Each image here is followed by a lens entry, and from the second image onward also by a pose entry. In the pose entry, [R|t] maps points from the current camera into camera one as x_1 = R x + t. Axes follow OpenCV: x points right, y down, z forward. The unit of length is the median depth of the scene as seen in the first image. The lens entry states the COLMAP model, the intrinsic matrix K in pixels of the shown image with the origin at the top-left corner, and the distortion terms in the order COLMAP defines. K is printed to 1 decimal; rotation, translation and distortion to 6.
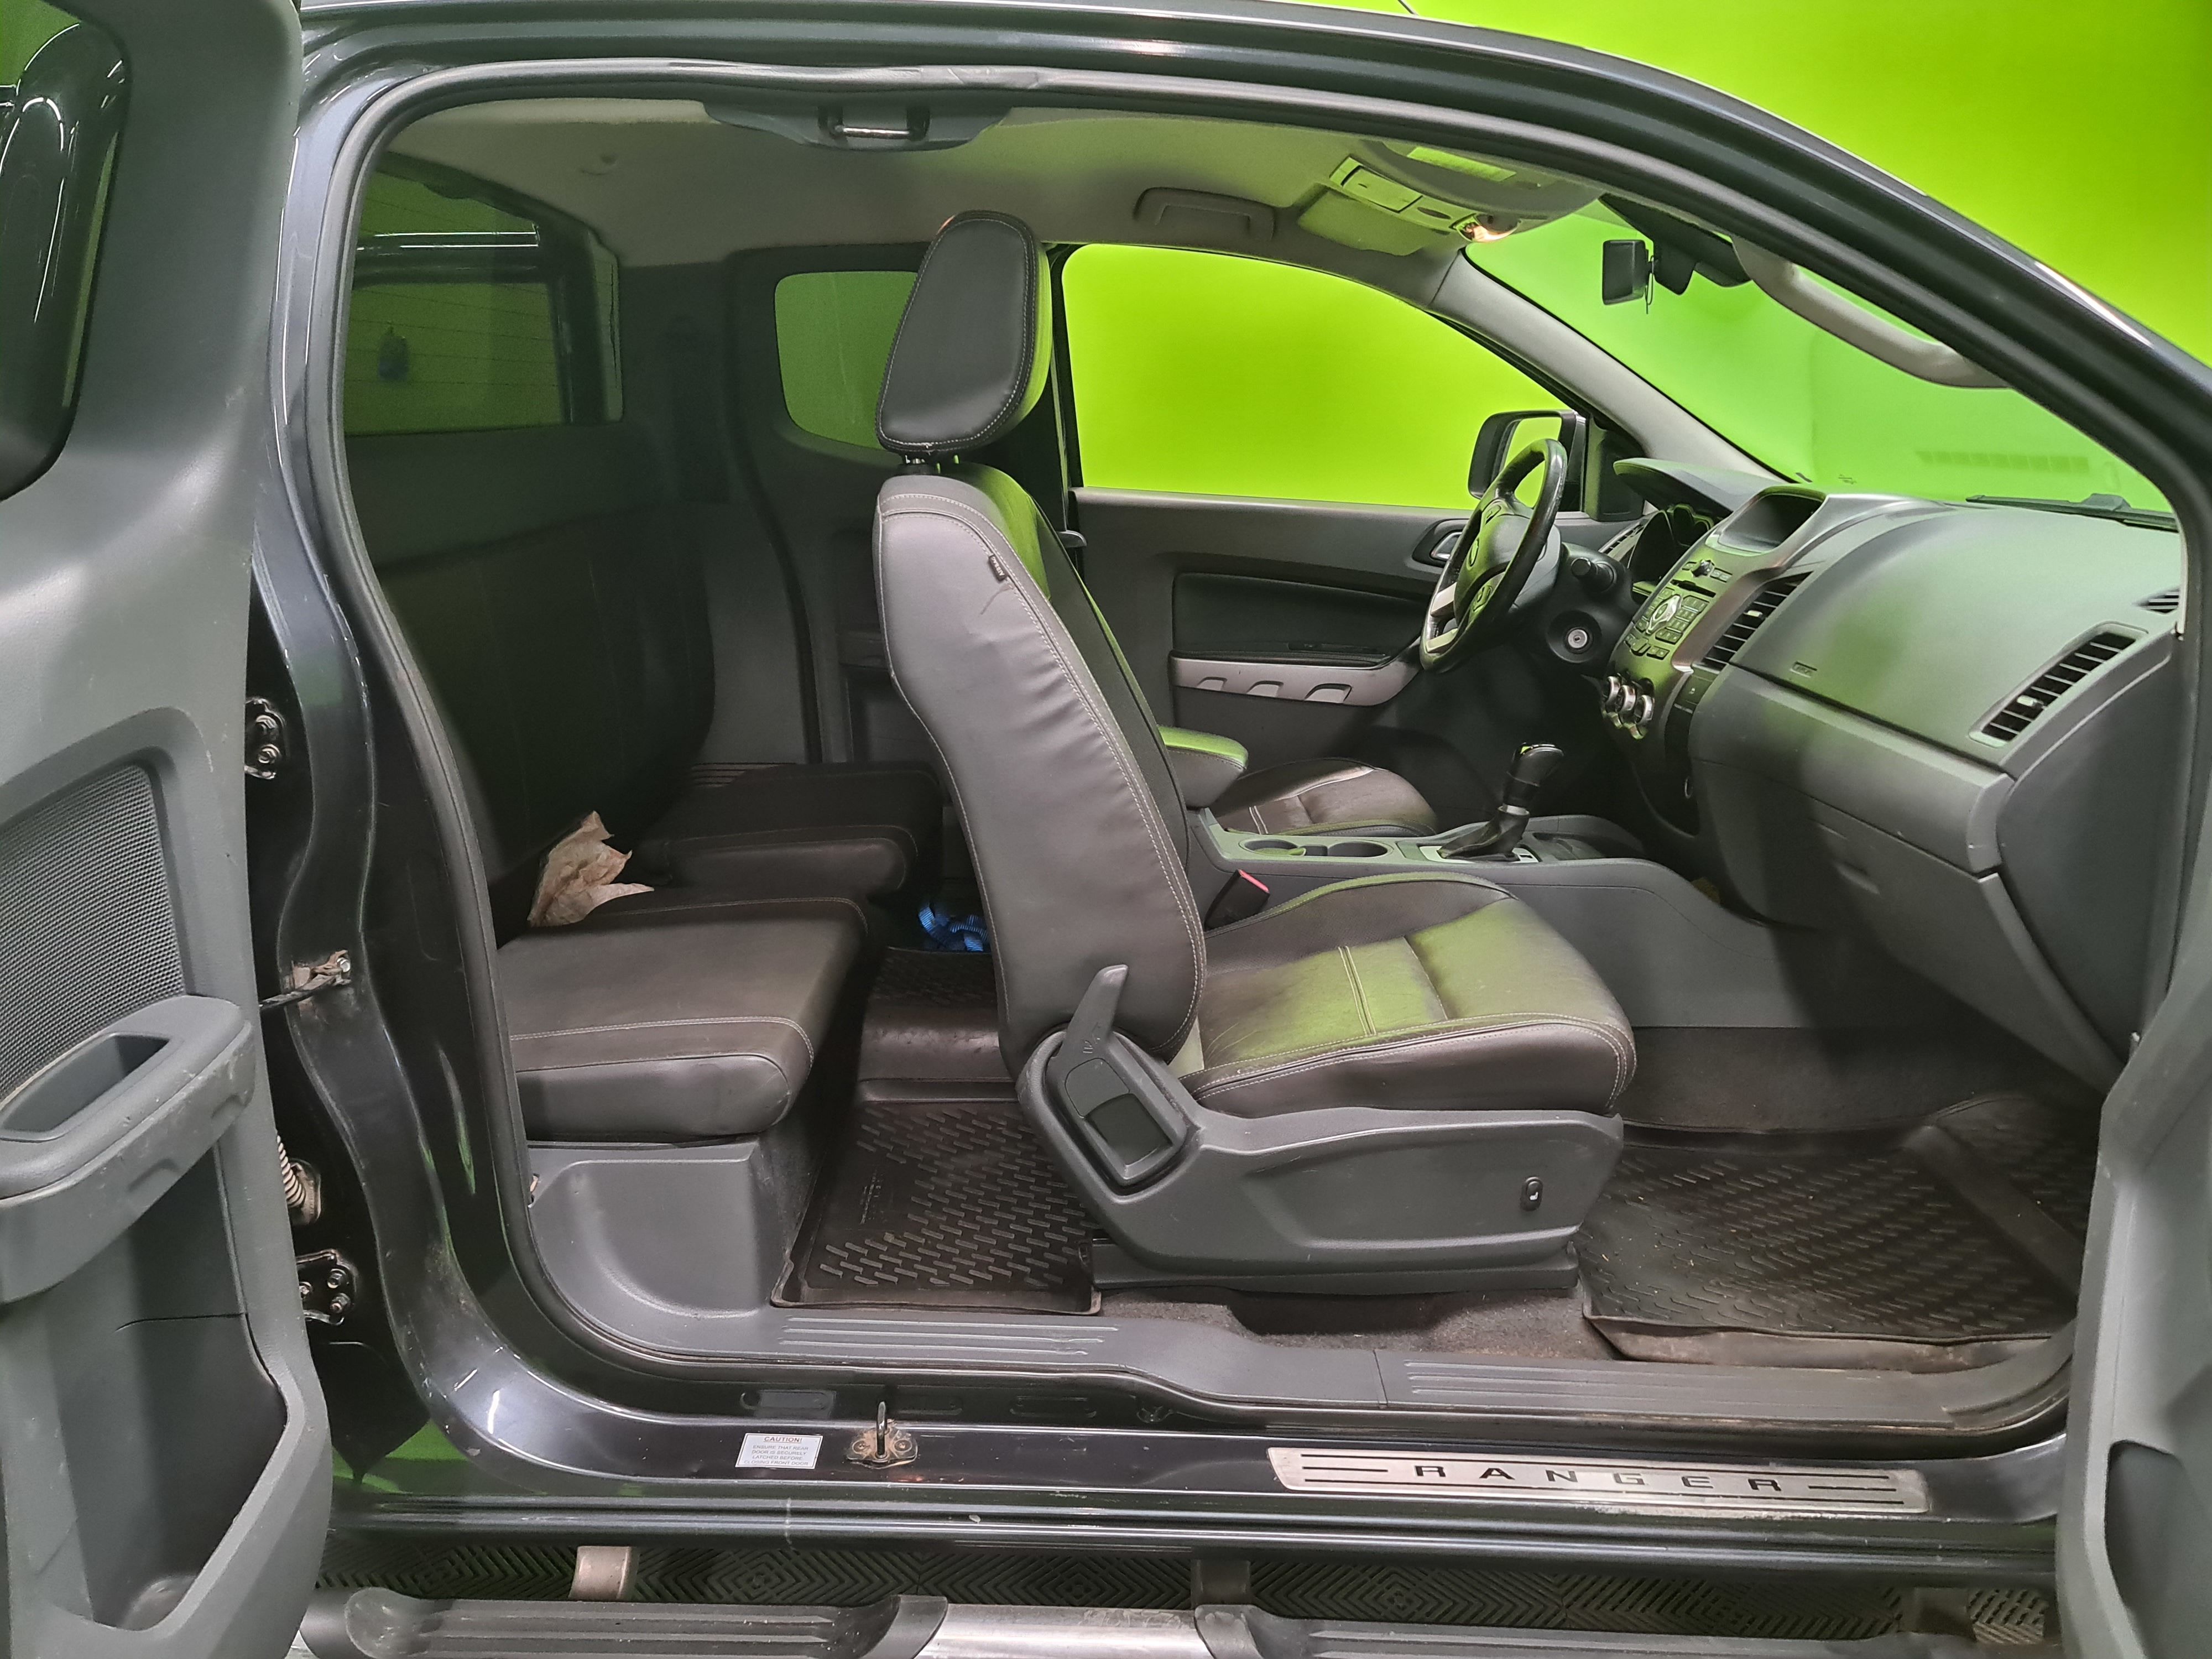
lens RADIAL K [[1624.4, 0, 1096.7], [0, 1624.4, 812.2], [0, 0, 1]] dist [0.068769, -0.010461]
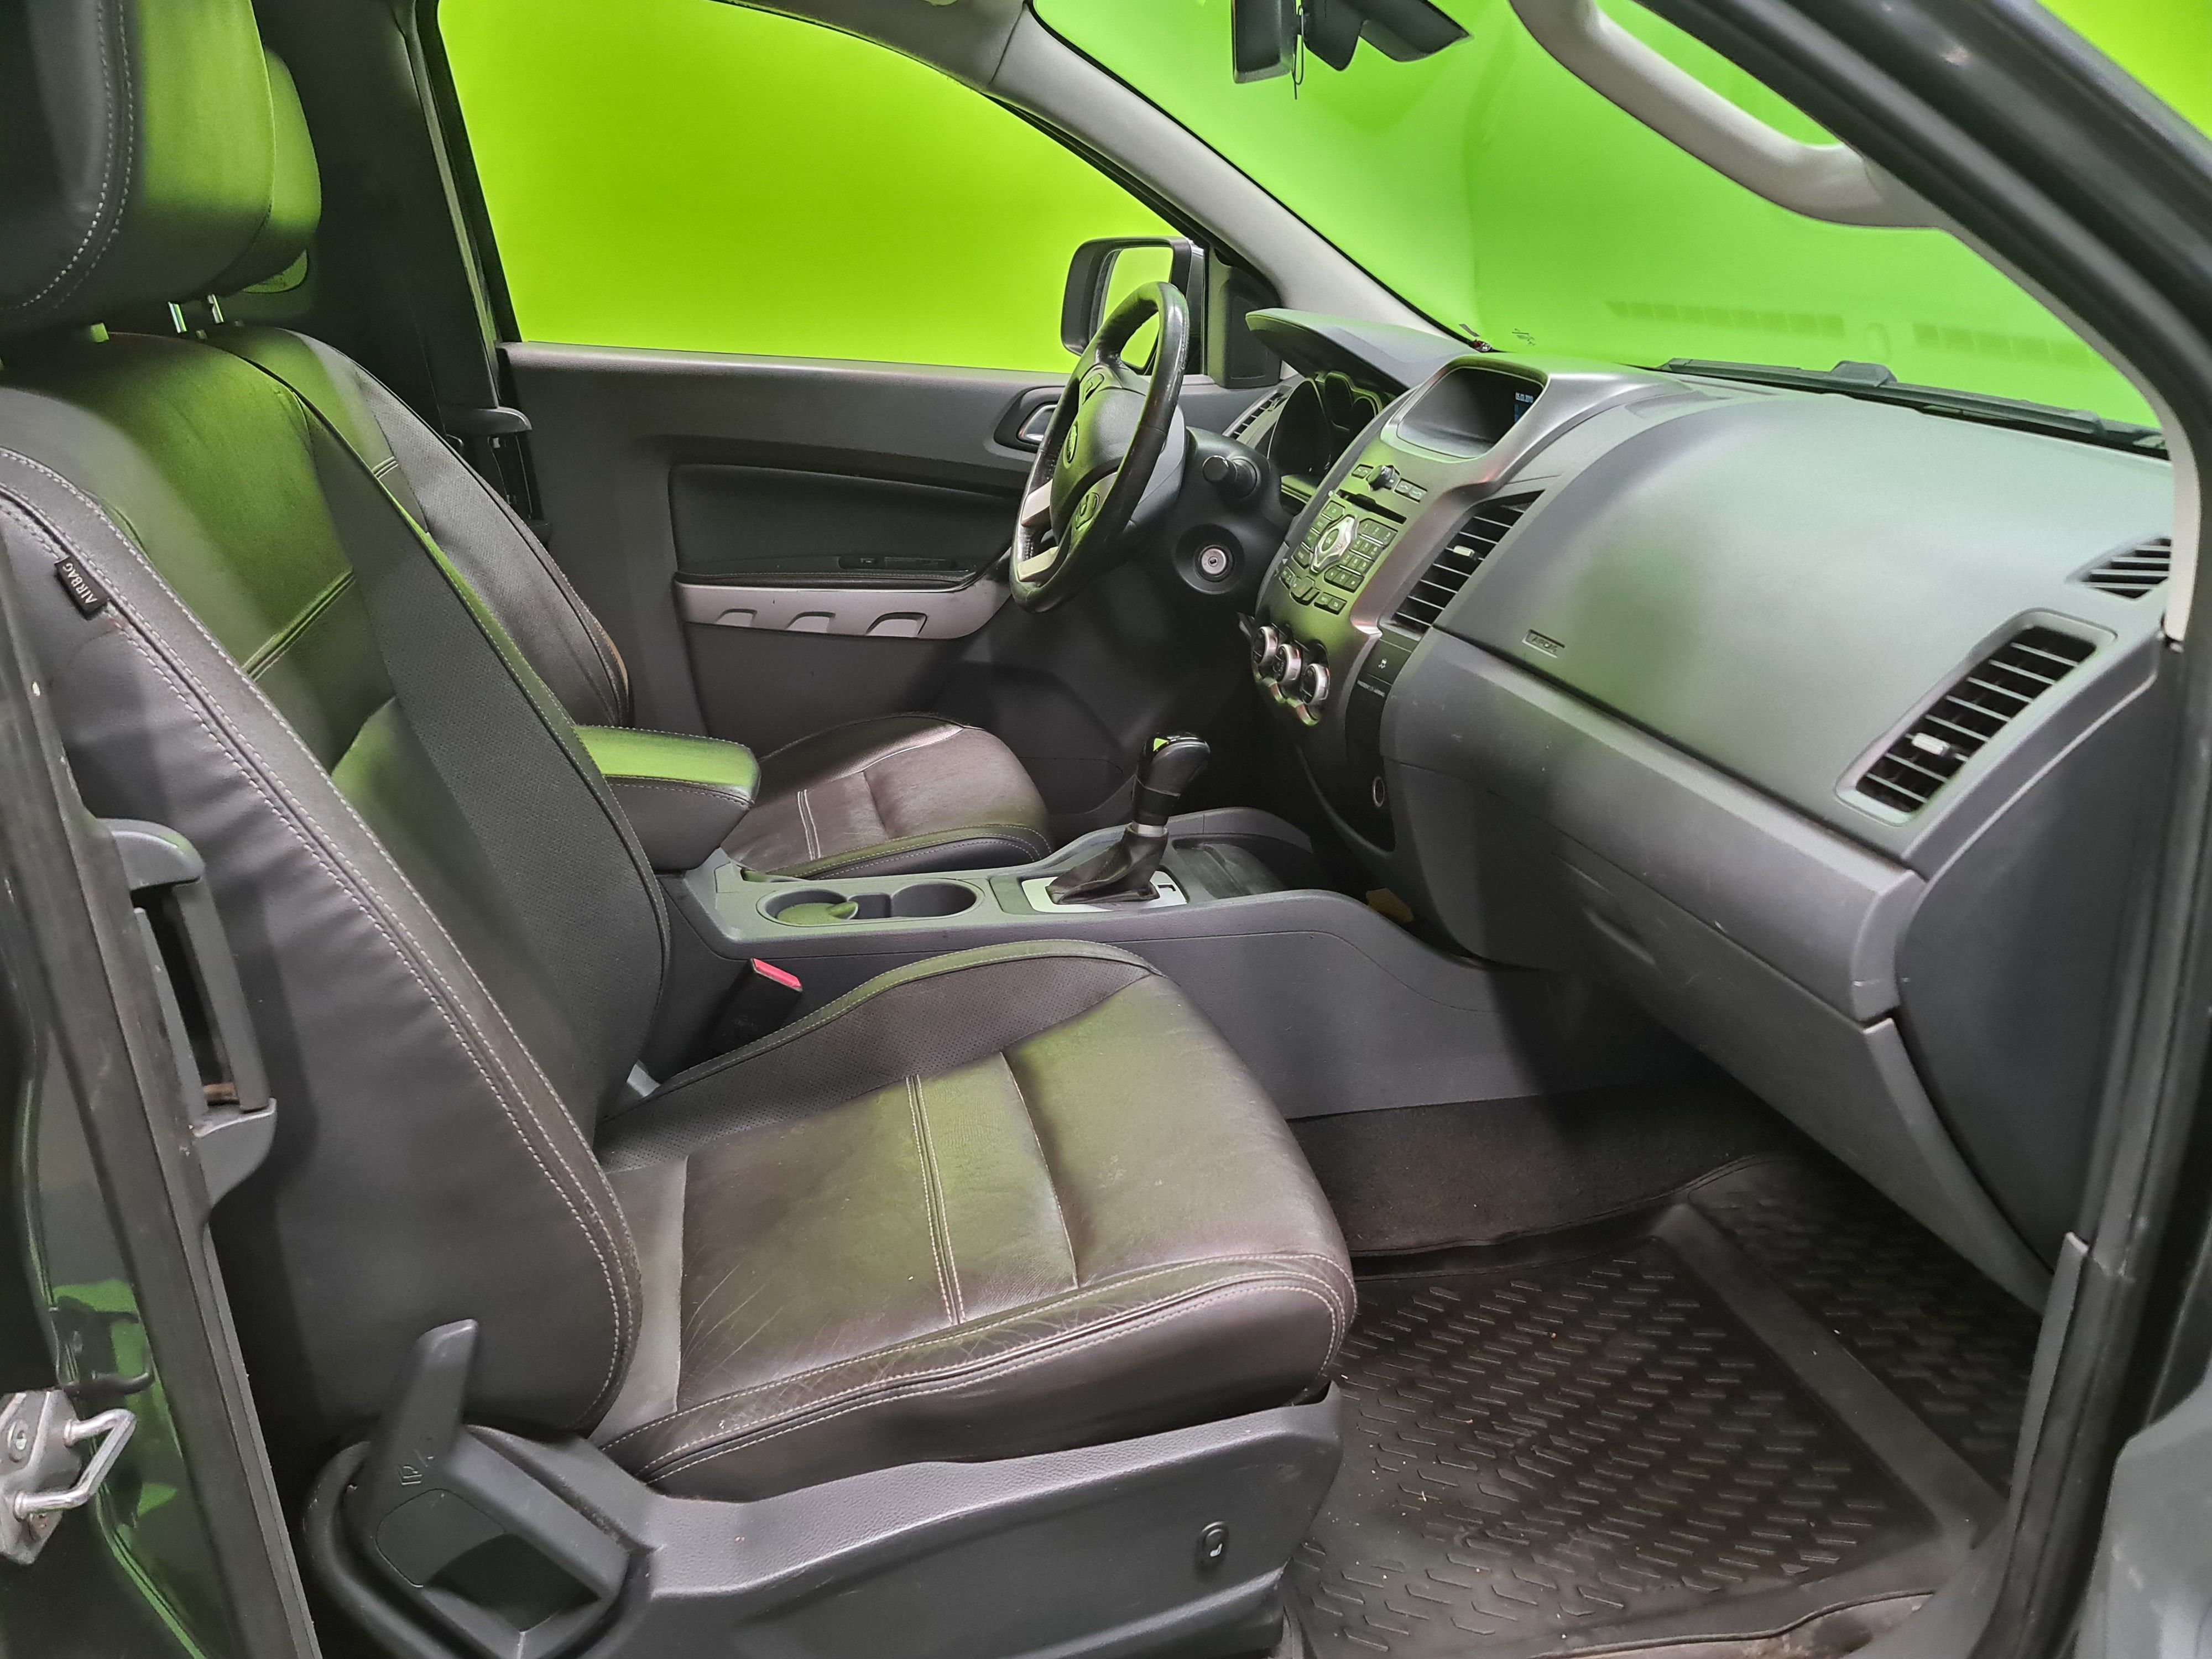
lens RADIAL K [[1624.4, 0, 1124.2], [0, 1624.4, 816.6], [0, 0, 1]] dist [0.068769, -0.010461]
pose [[0.968681, -0.079557, 0.235220, 0.085937], [0.053957, 0.992090, 0.113342, -0.092690], [-0.242376, -0.097100, 0.965311, 0.343532]]
